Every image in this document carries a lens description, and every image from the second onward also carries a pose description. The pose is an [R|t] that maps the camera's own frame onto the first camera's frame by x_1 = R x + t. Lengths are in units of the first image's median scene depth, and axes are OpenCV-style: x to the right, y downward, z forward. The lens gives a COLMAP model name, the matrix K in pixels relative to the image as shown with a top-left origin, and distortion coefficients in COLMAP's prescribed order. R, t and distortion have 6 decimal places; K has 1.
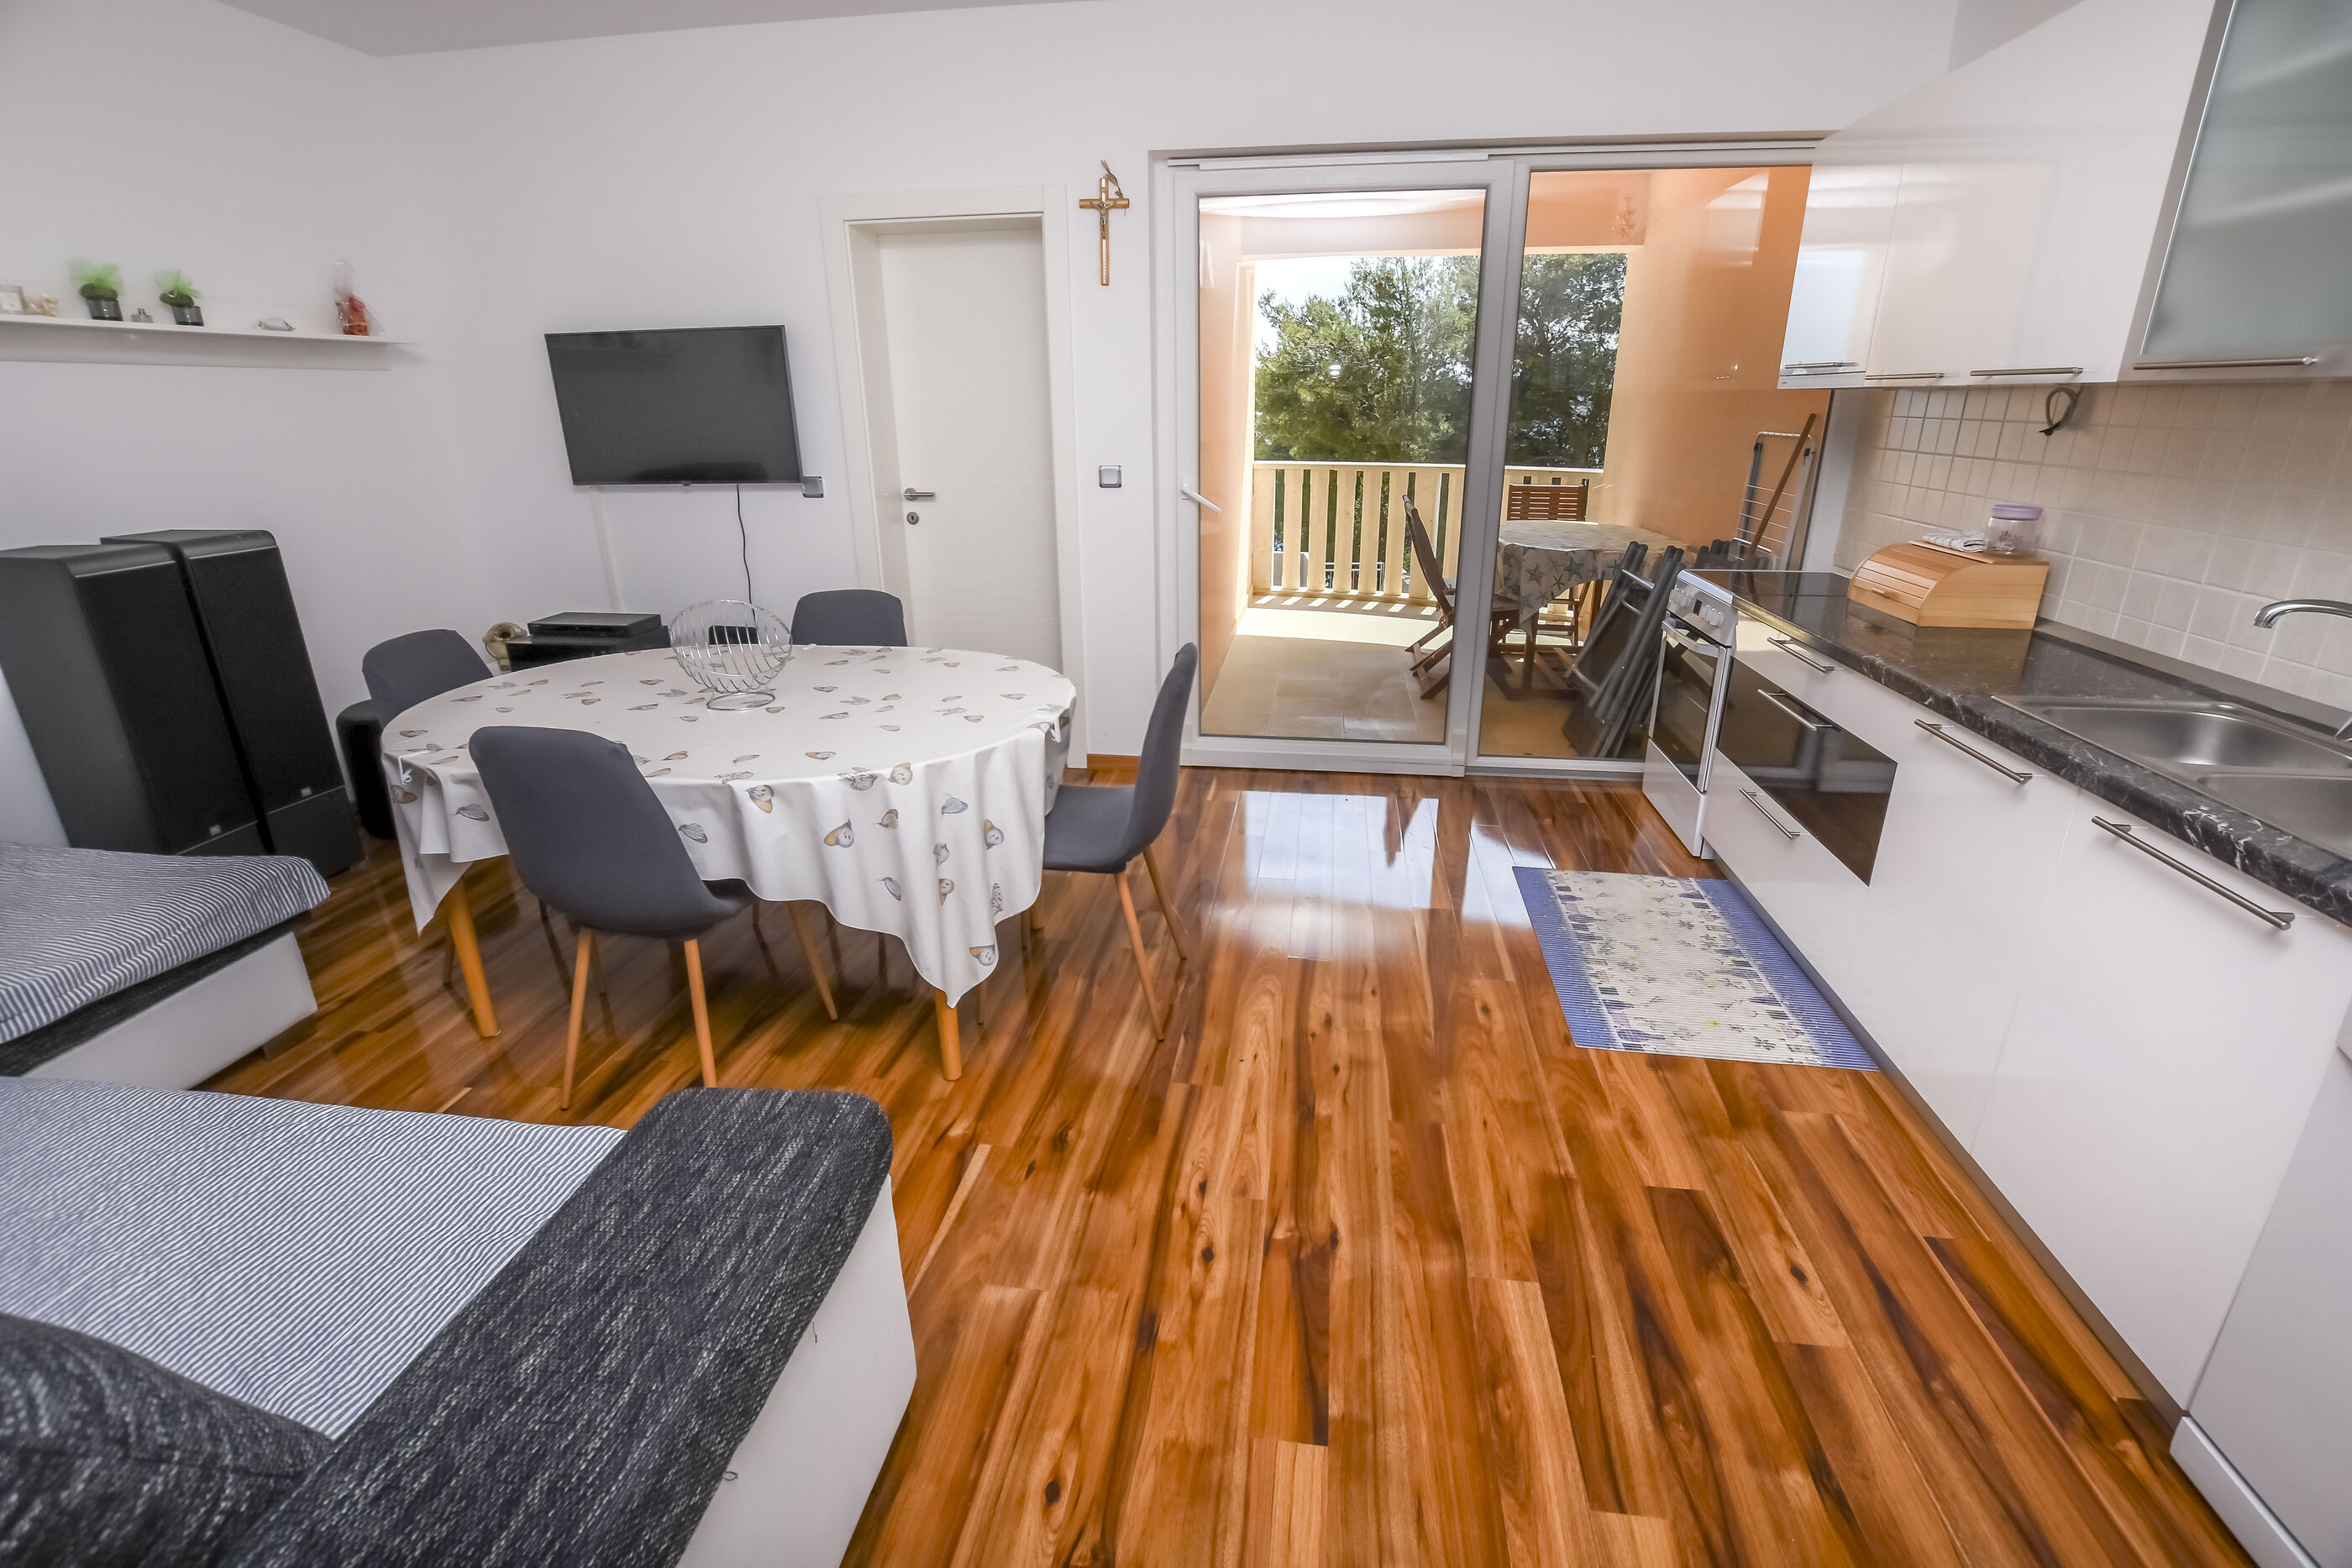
lens RADIAL K [[1072.4, 0, 1079.2], [0, 1072.4, 729.6], [0, 0, 1]] dist [-0.029476, 0.002496]
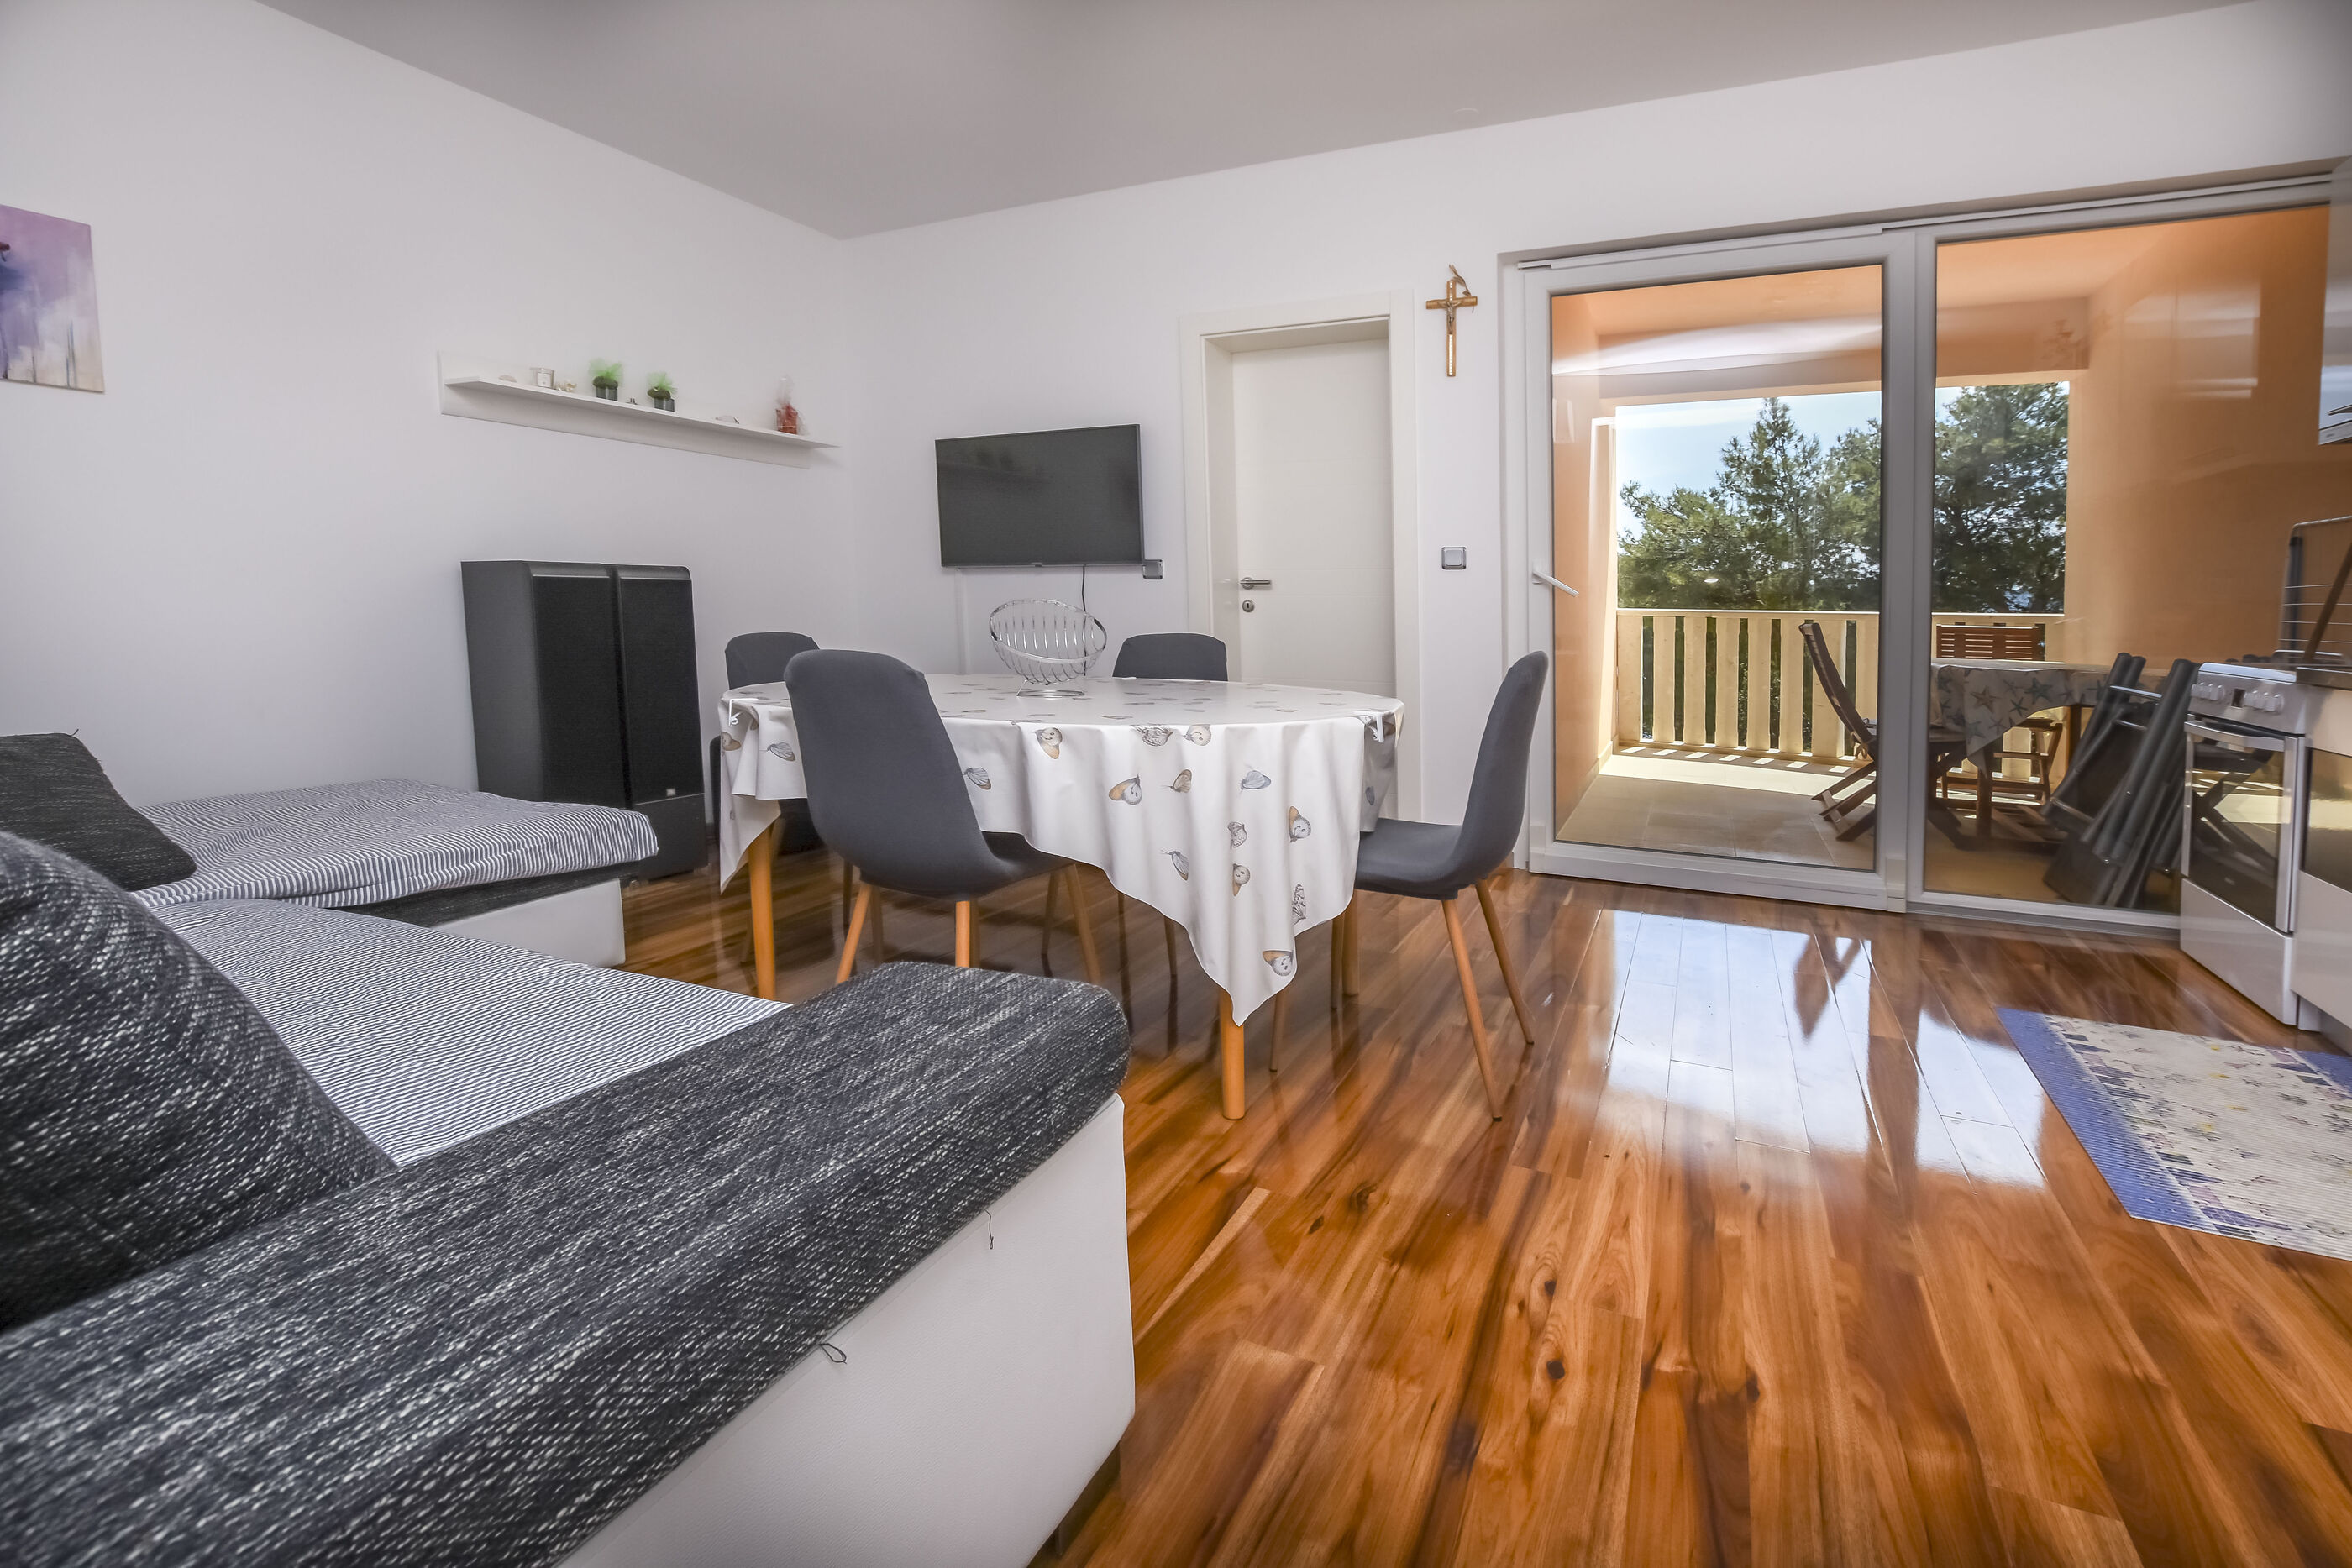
lens RADIAL K [[1054.0, 0, 1105.4], [0, 1054.0, 633.4], [0, 0, 1]] dist [-0.029397, 0.003533]
pose [[0.955322, 0.024393, -0.294558, 0.016177], [-0.097750, 0.966584, -0.236983, 0.139763], [0.278934, 0.255188, 0.925783, 0.097259]]
